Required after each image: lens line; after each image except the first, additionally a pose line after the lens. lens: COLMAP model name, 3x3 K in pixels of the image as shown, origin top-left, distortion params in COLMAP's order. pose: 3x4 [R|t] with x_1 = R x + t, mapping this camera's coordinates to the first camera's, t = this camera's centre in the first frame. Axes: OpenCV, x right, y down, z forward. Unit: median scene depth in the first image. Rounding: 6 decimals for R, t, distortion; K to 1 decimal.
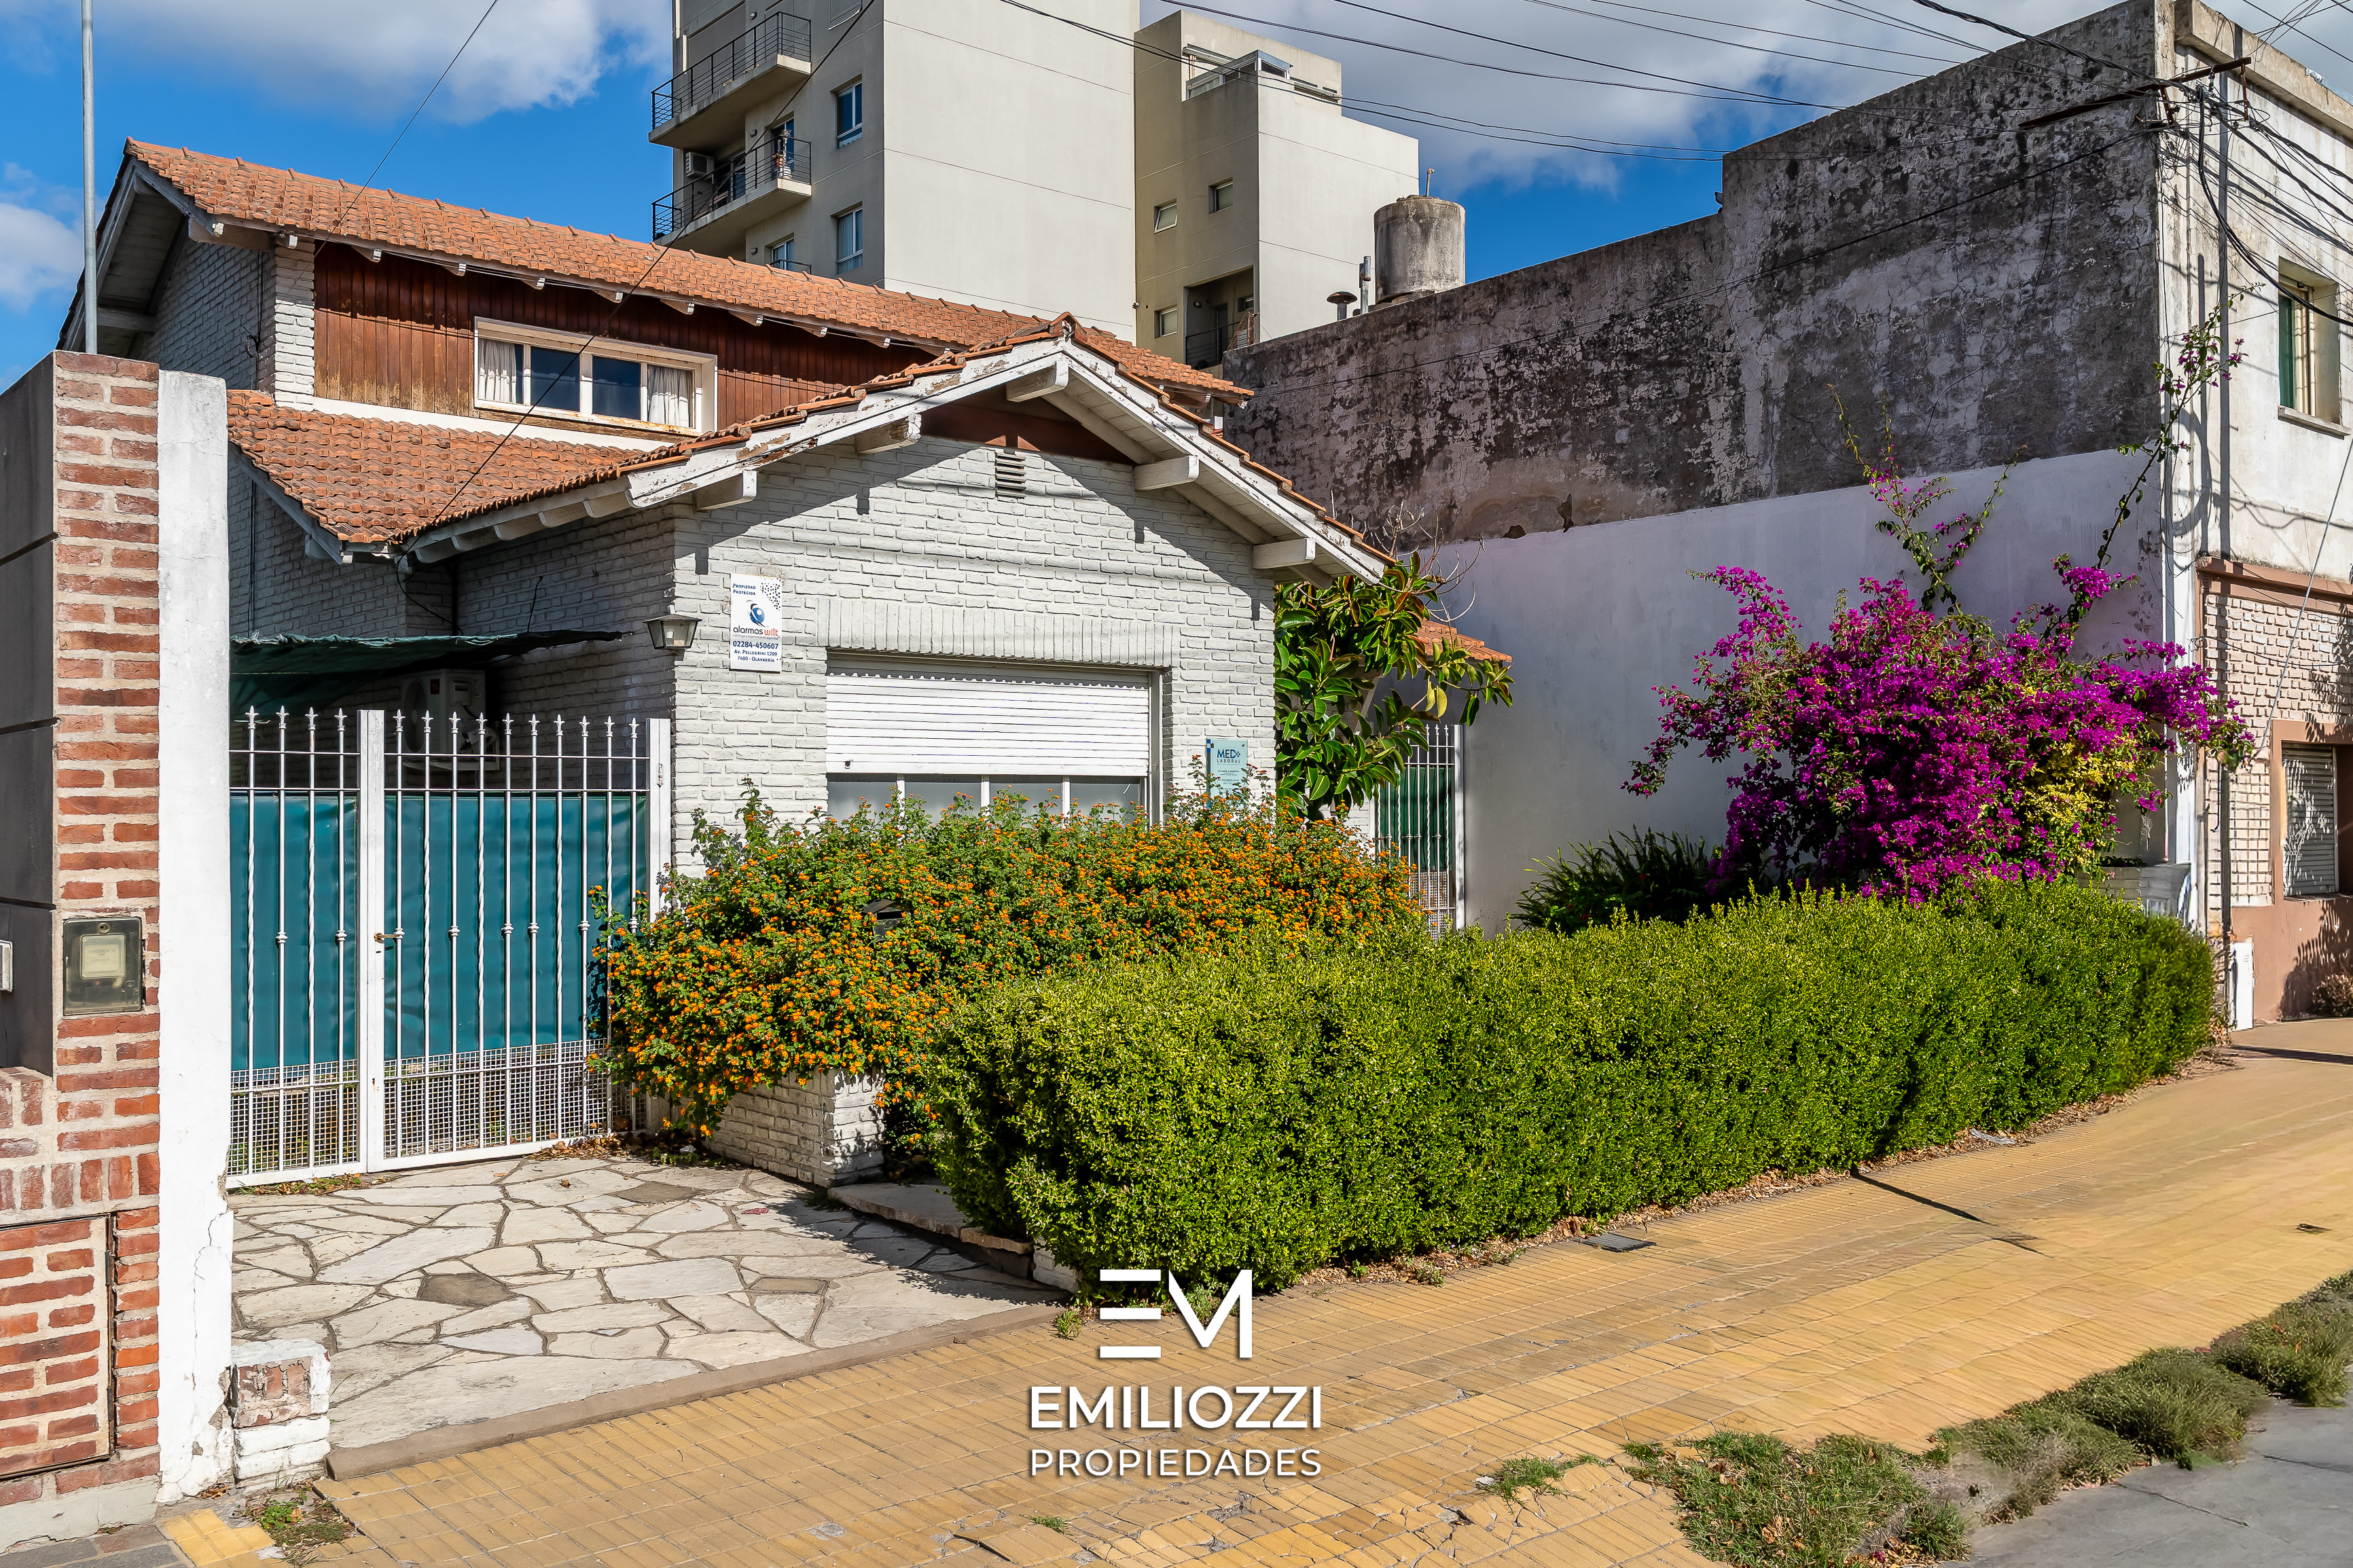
lens RADIAL K [[1969.1, 0, 1169.3], [0, 1969.1, 790.0], [0, 0, 1]] dist [0.011766, 0.005342]
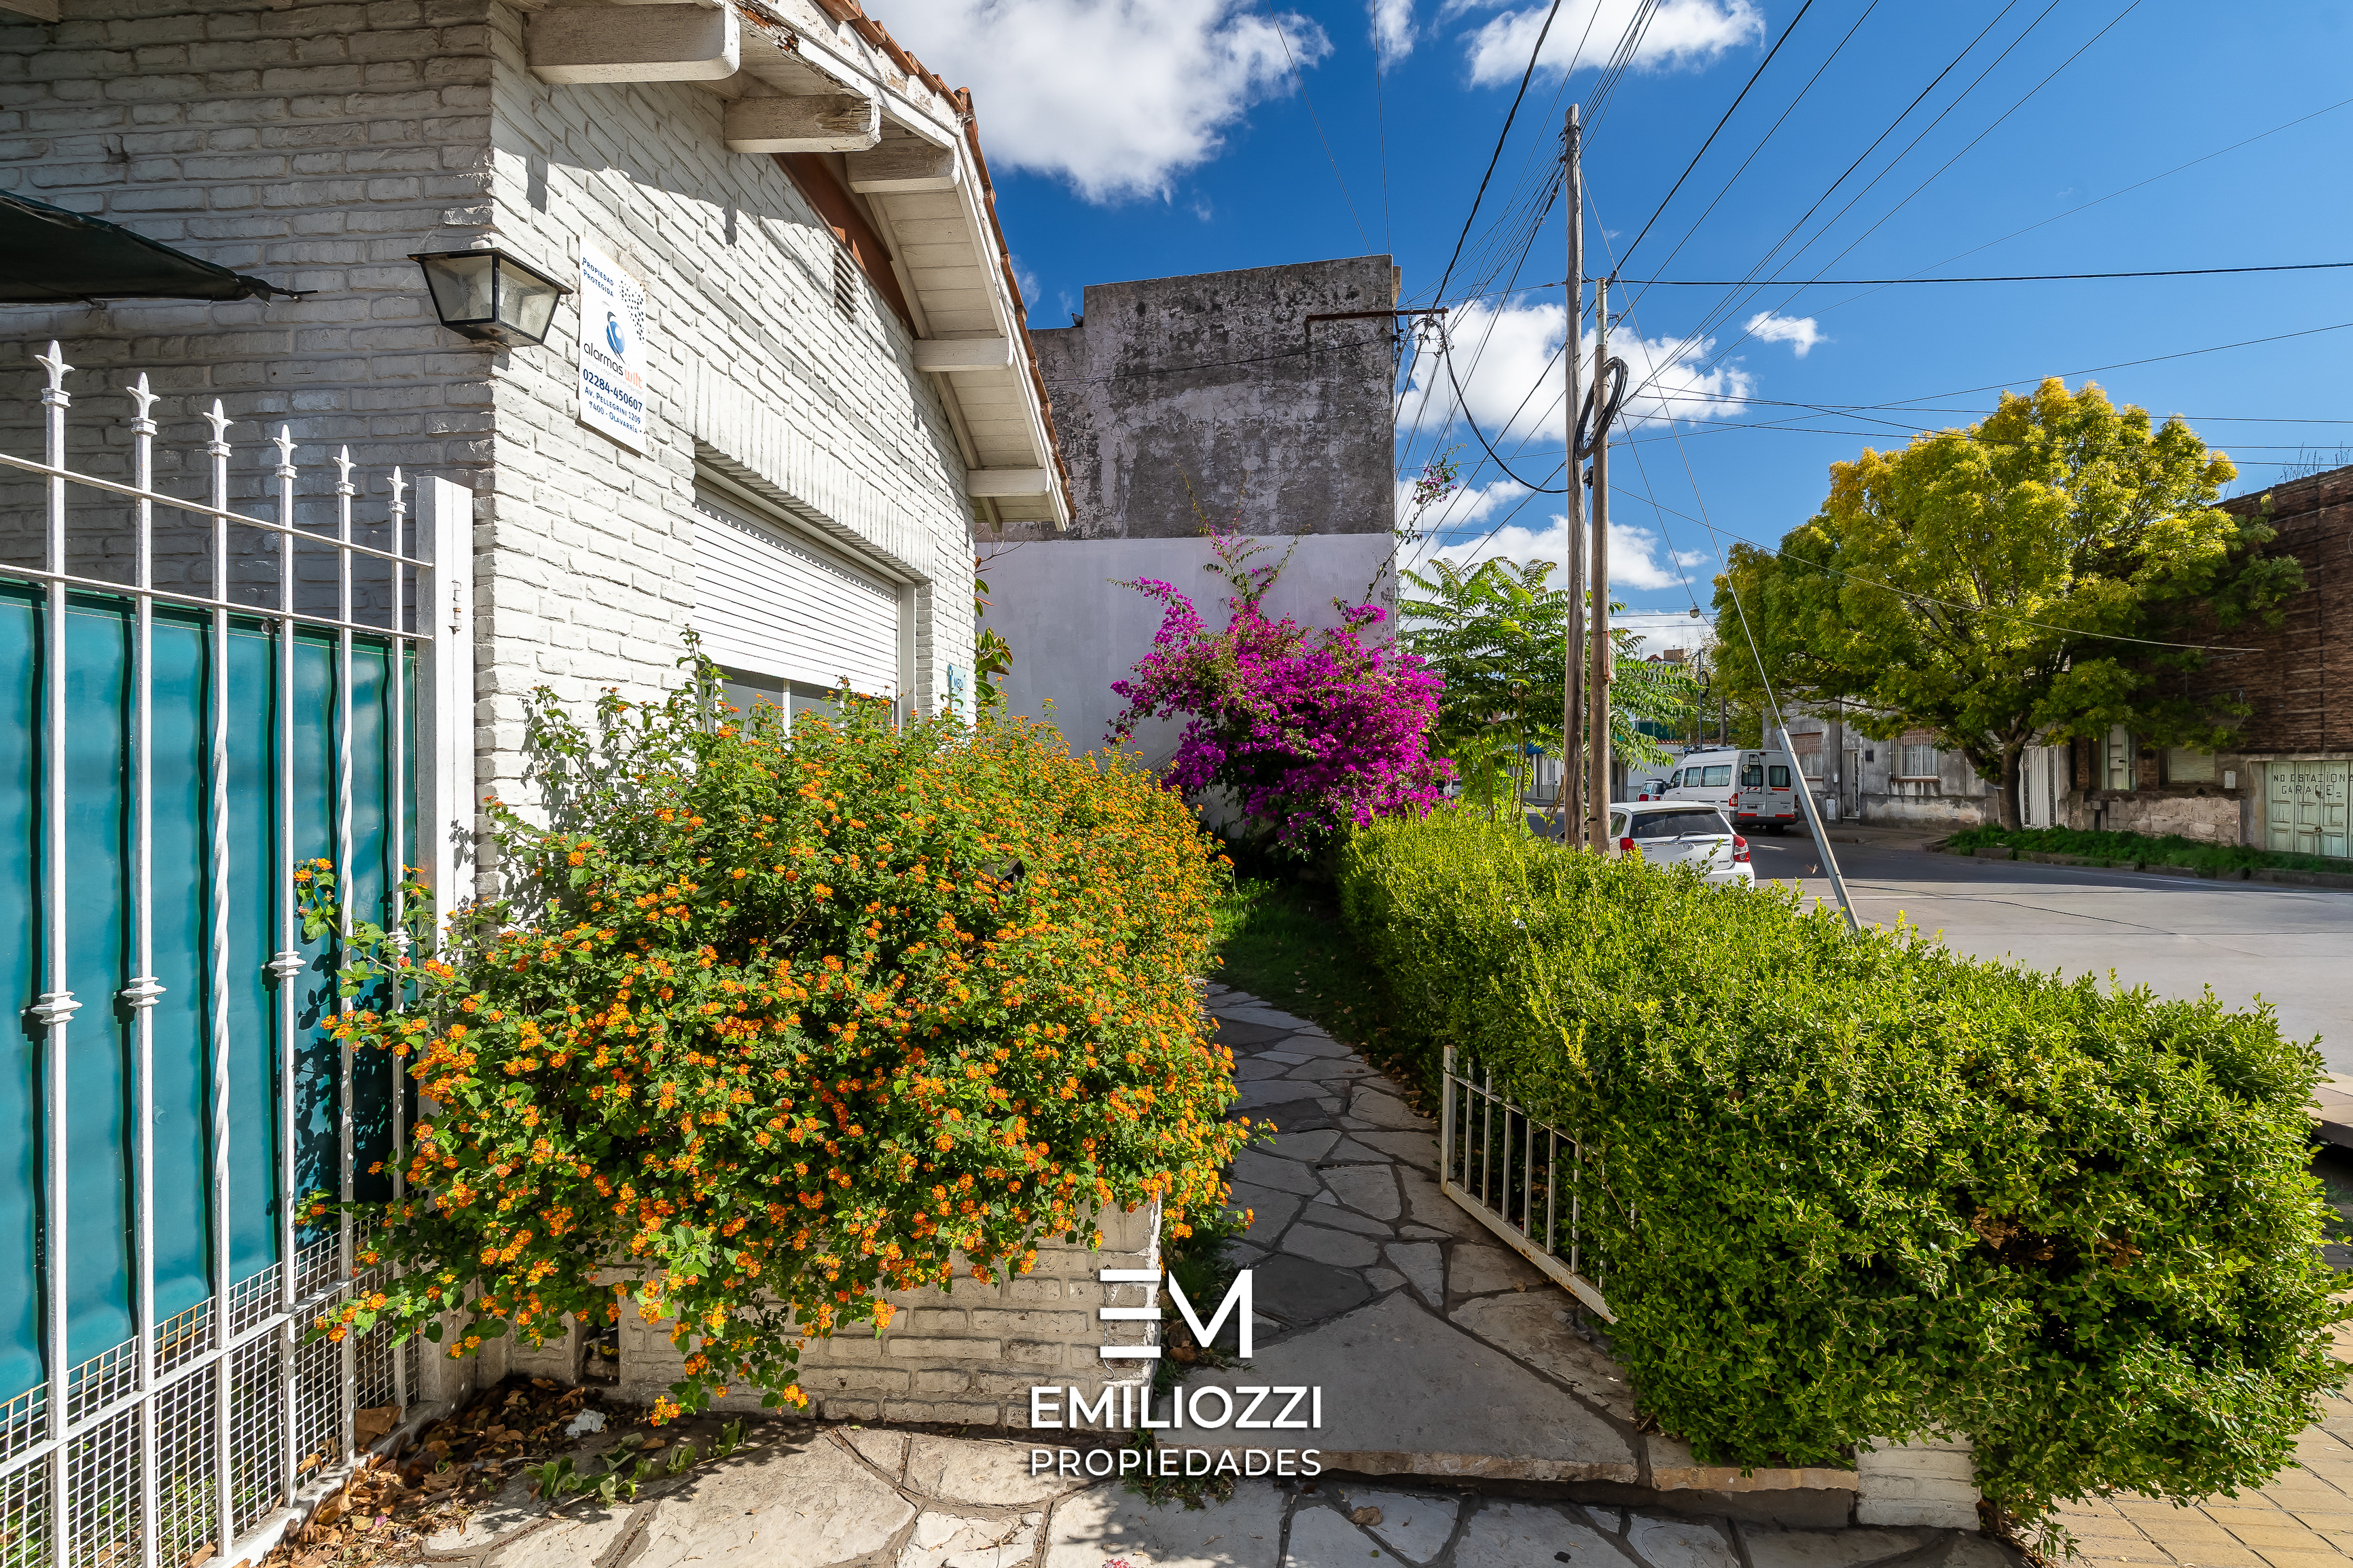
lens RADIAL K [[1044.2, 0, 1184.7], [0, 1044.2, 772.6], [0, 0, 1]] dist [-0.000372, 0.000768]
pose [[0.696649, 0.004975, 0.717395, -0.254924], [-0.007386, 0.999973, 0.000237, 0.023689], [-0.717374, -0.005464, 0.696667, 0.578968]]
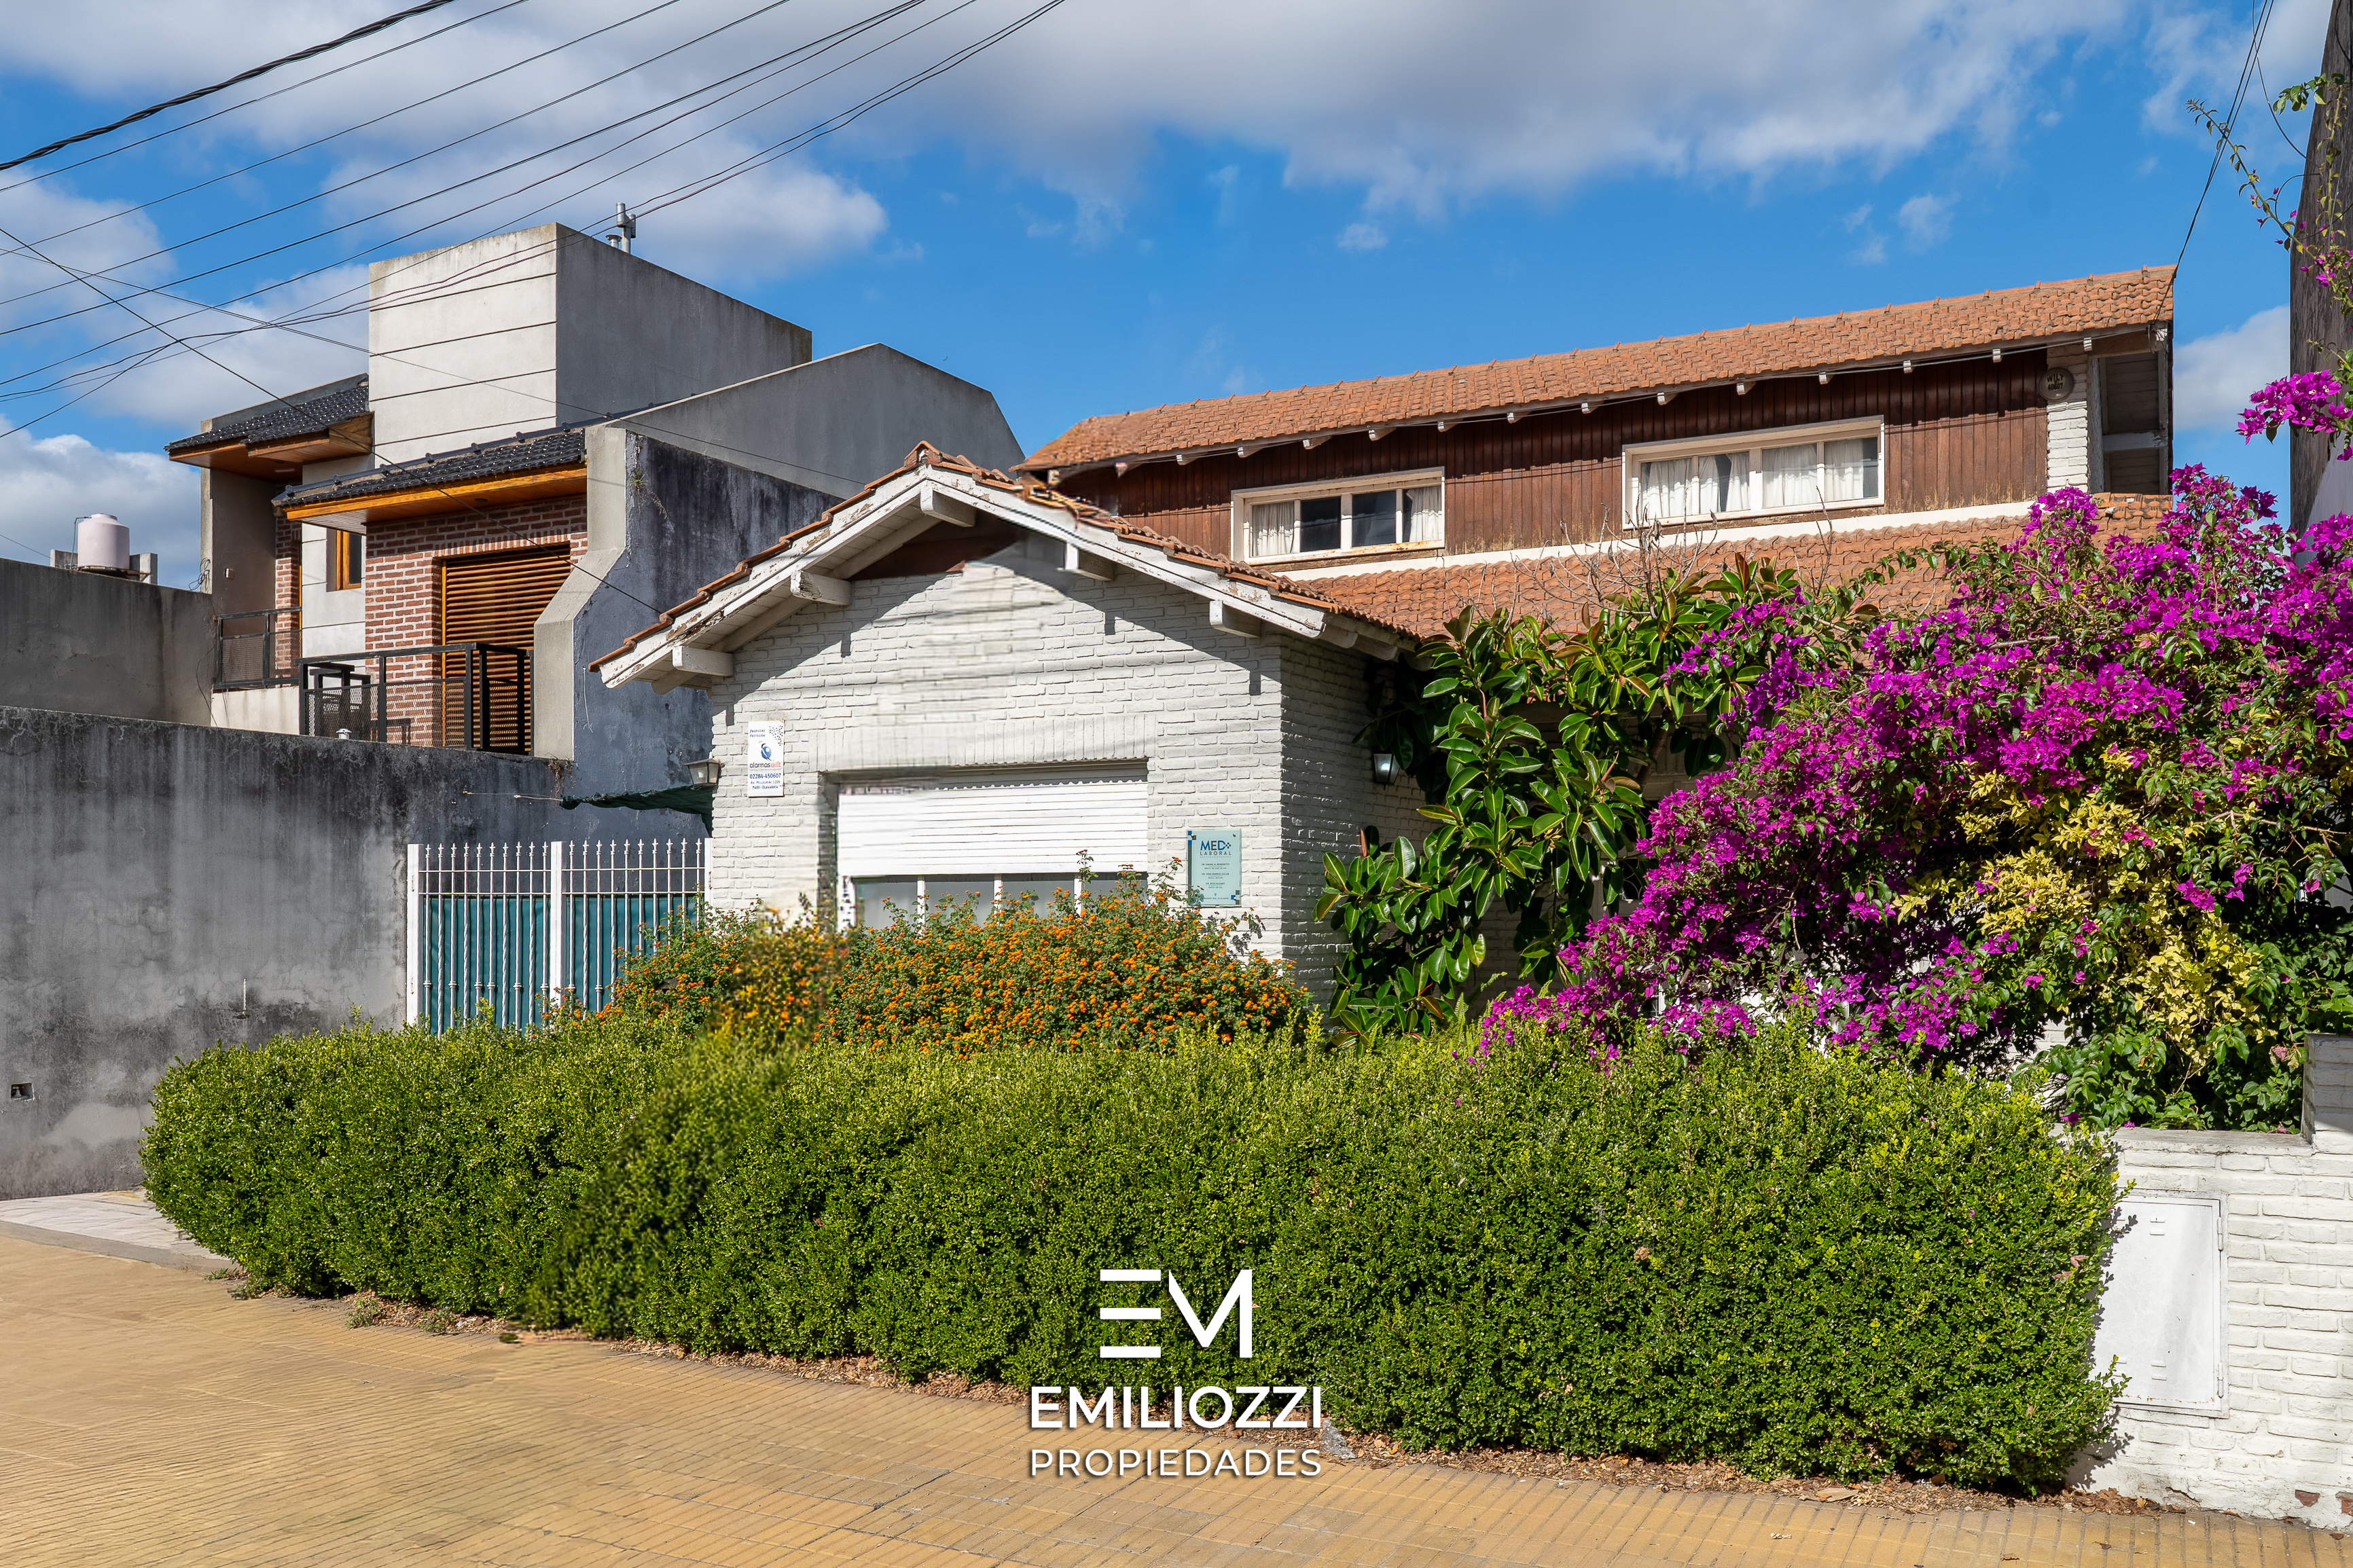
lens RADIAL K [[1902.9, 0, 1189.2], [0, 1902.9, 905.7], [0, 0, 1]] dist [-0.034697, -0.000572]
pose [[0.389085, 0.000067, -0.921202, 0.848970], [0.010386, 0.999936, 0.004459, 0.005595], [0.921143, -0.011303, 0.389059, 0.650001]]
